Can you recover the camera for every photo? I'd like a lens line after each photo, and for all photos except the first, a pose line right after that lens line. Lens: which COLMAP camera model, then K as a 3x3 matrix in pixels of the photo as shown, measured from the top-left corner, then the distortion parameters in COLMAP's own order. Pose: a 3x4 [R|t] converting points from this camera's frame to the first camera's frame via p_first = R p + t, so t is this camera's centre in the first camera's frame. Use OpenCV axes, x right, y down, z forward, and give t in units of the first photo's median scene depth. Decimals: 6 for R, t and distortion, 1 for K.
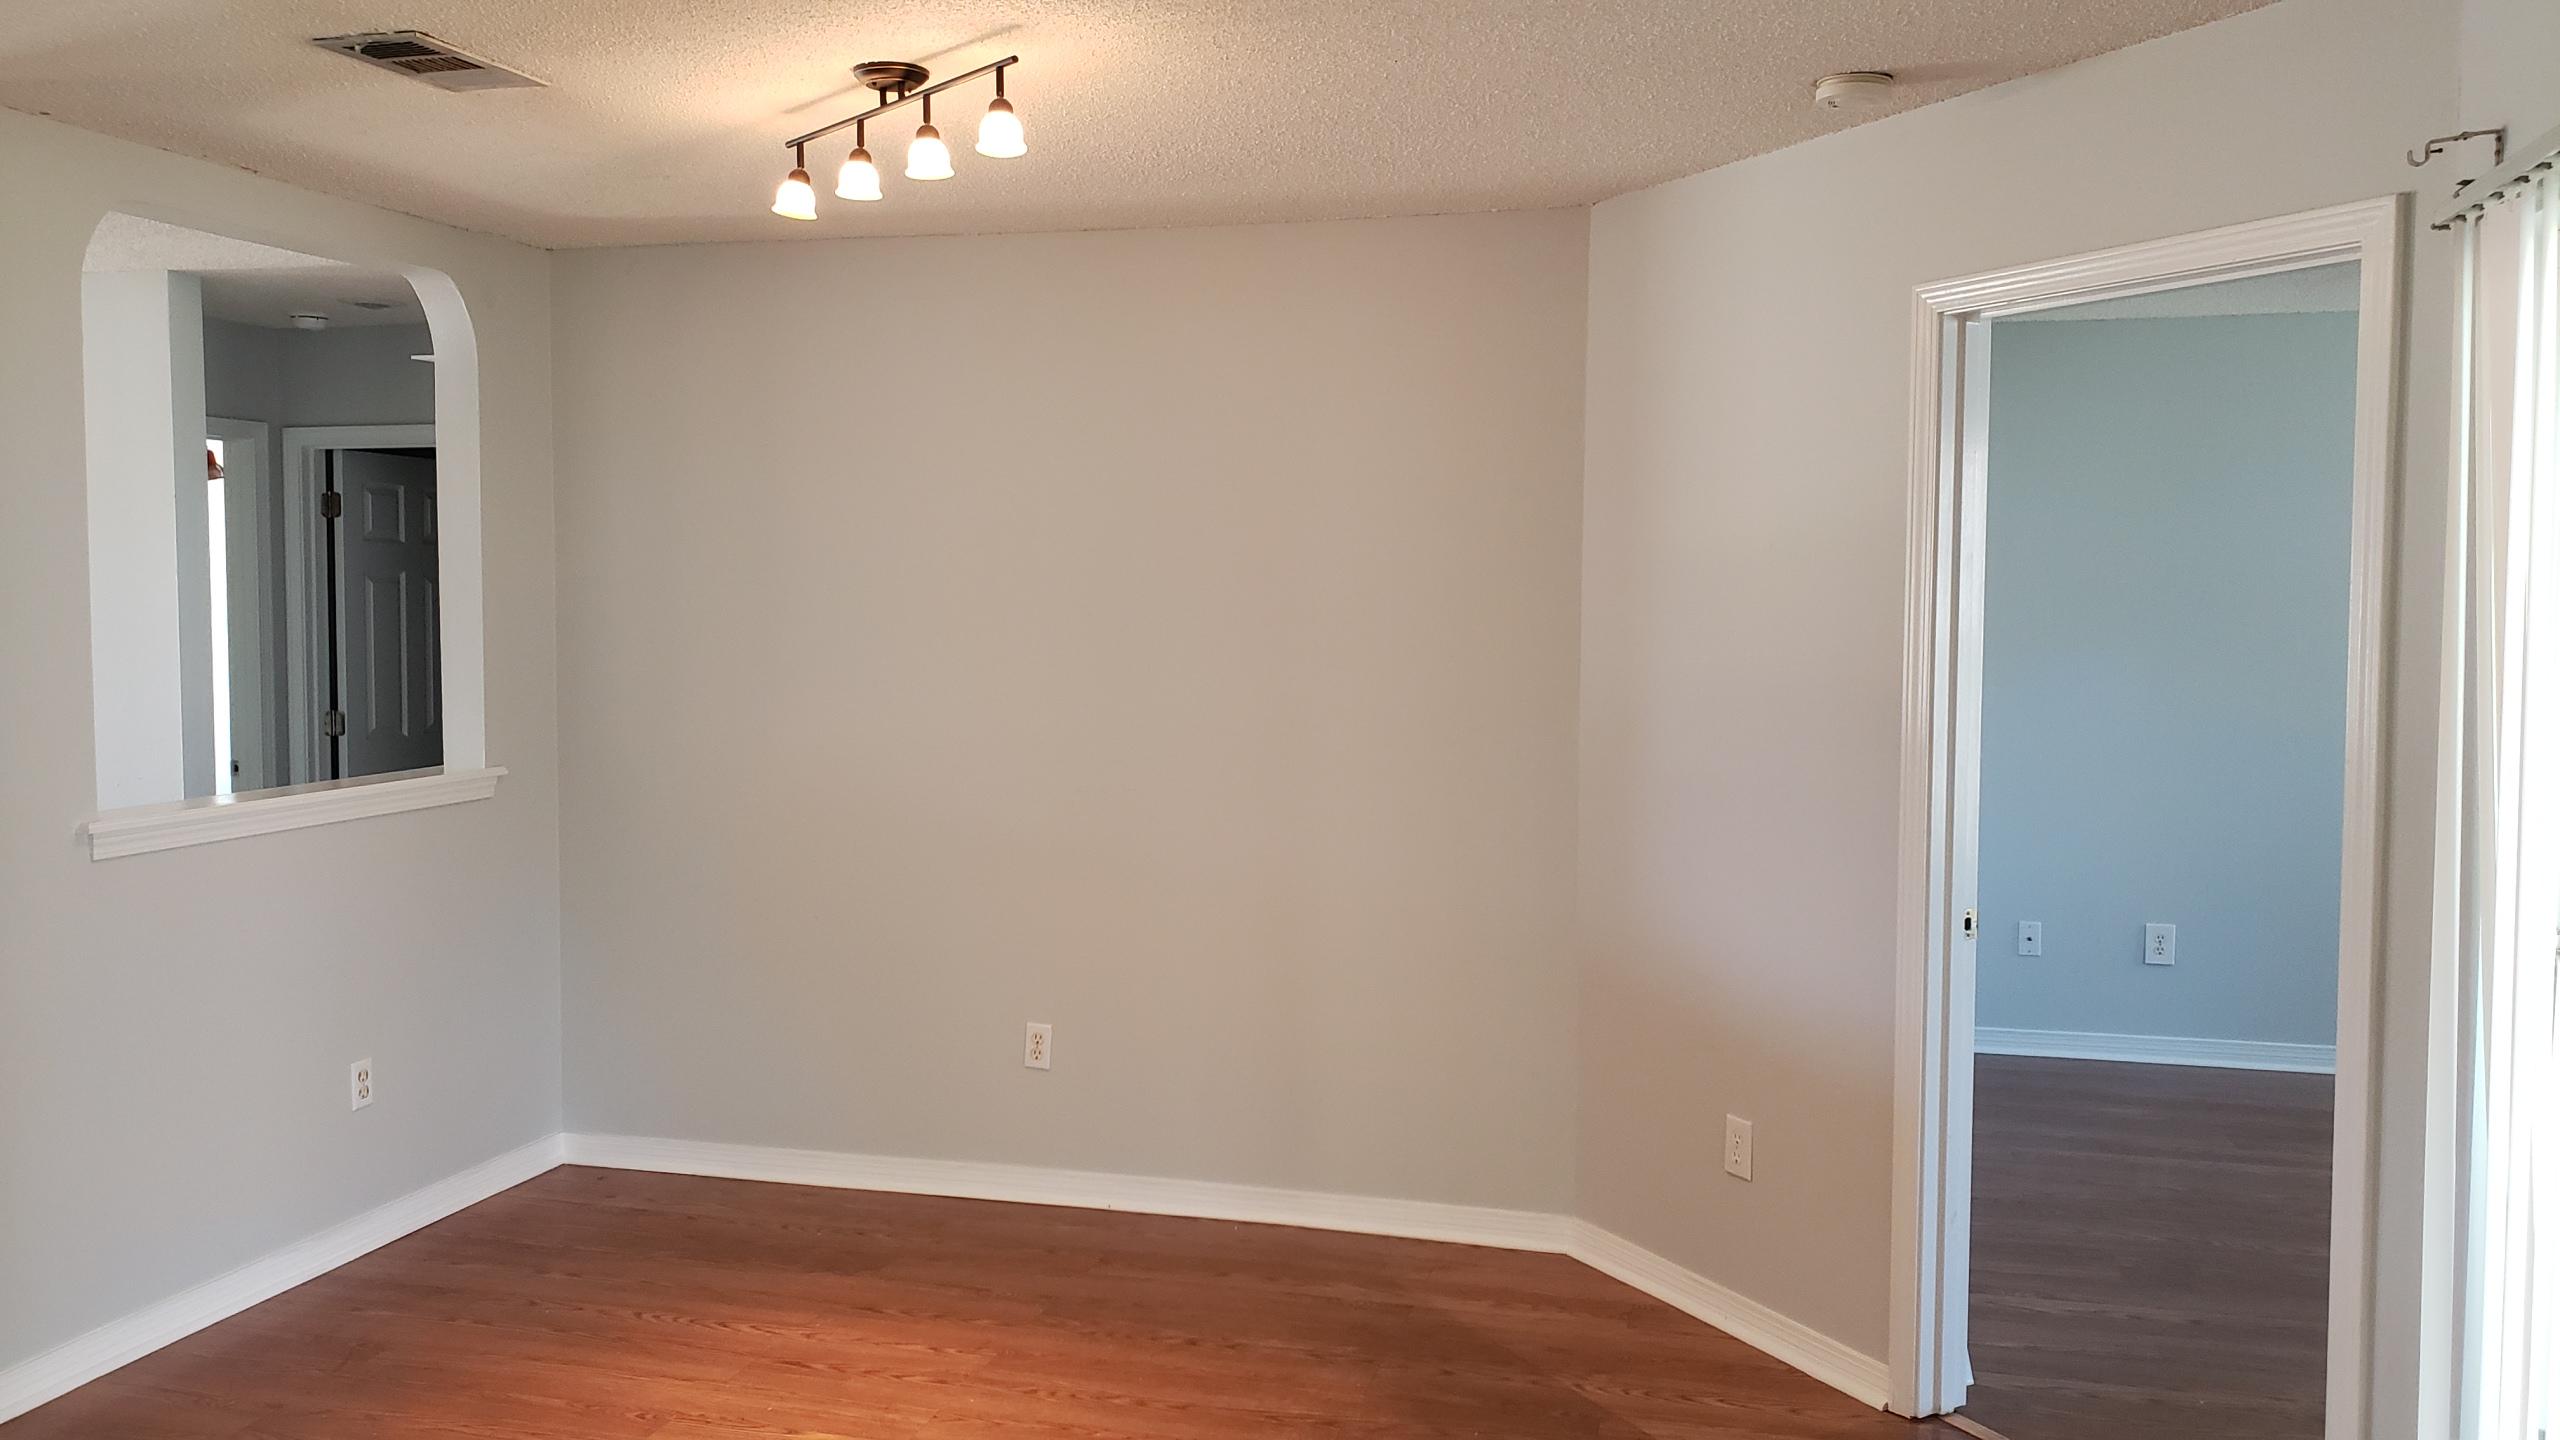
lens RADIAL K [[2062.6, 0, 1280.4], [0, 2062.6, 682.4], [0, 0, 1]] dist [0.003379, 0.005997]
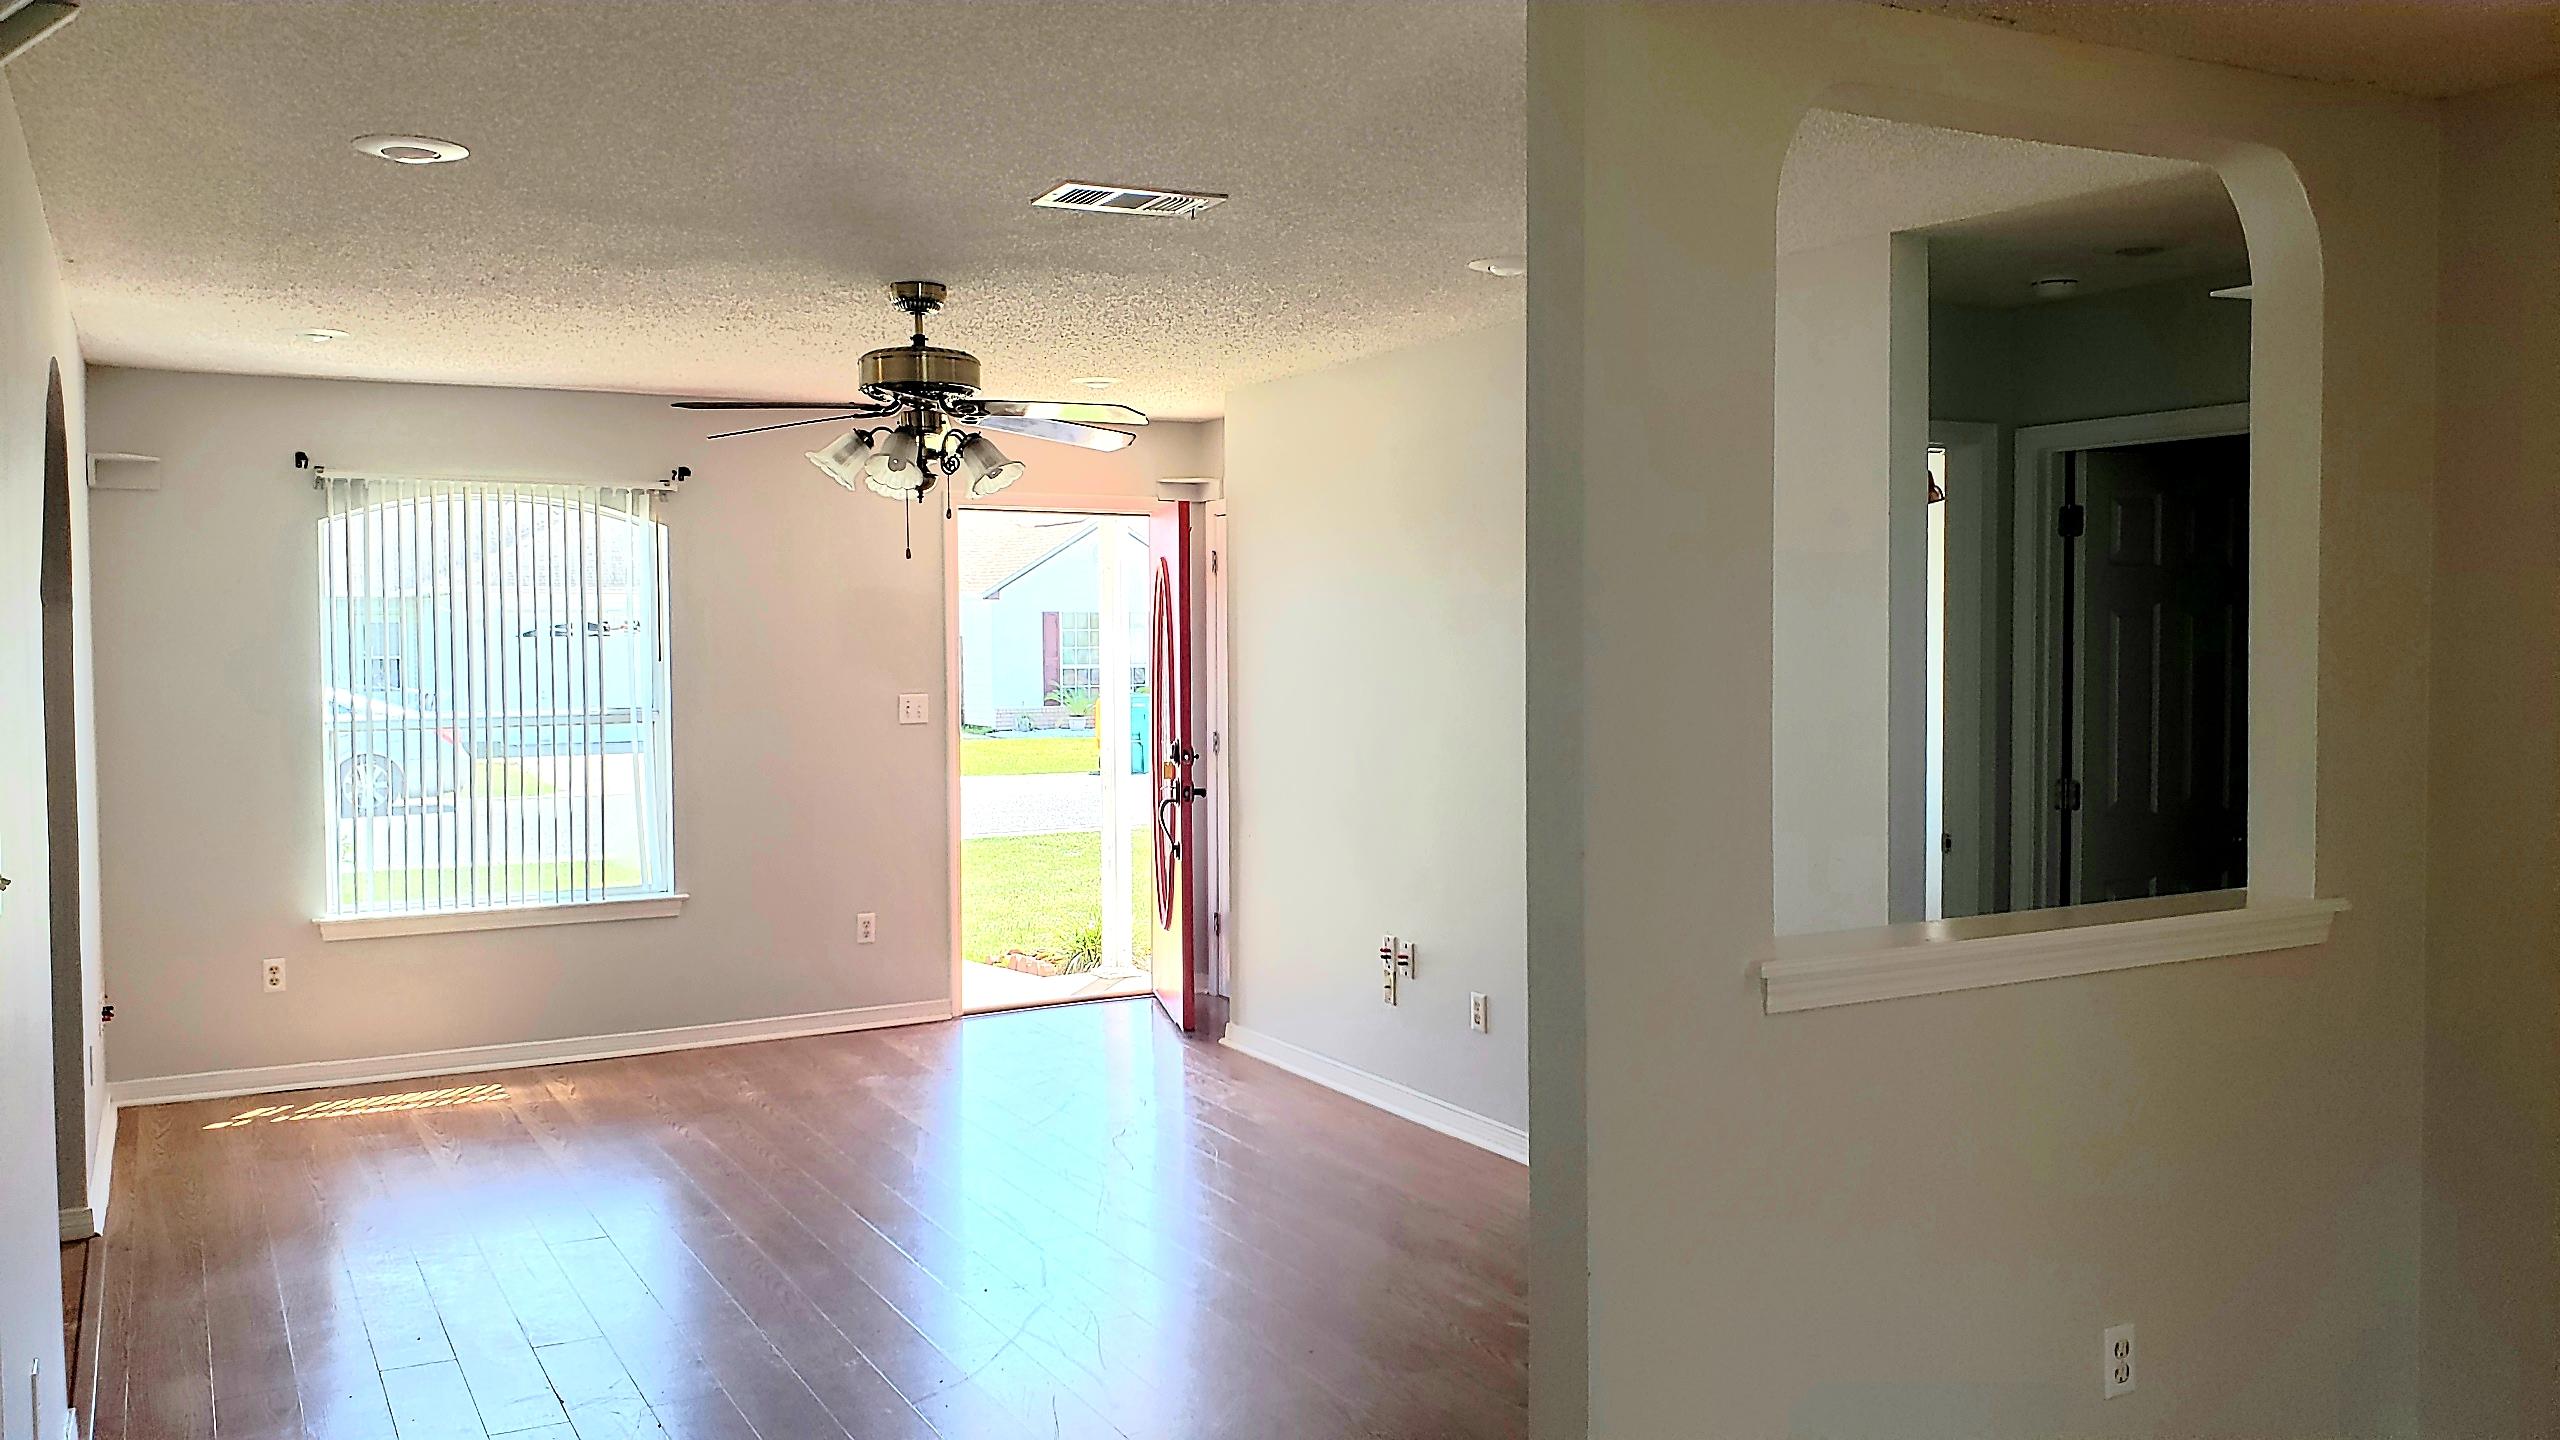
lens RADIAL K [[2003.8, 0, 1280.0], [0, 2003.8, 720.0], [0, 0, 1]] dist [-0.089542, 0.267331]
pose [[0.703883, 0.027601, -0.709780, -0.141316], [-0.025152, 0.999587, 0.013928, -0.013120], [0.709871, 0.008049, 0.704286, 0.269003]]
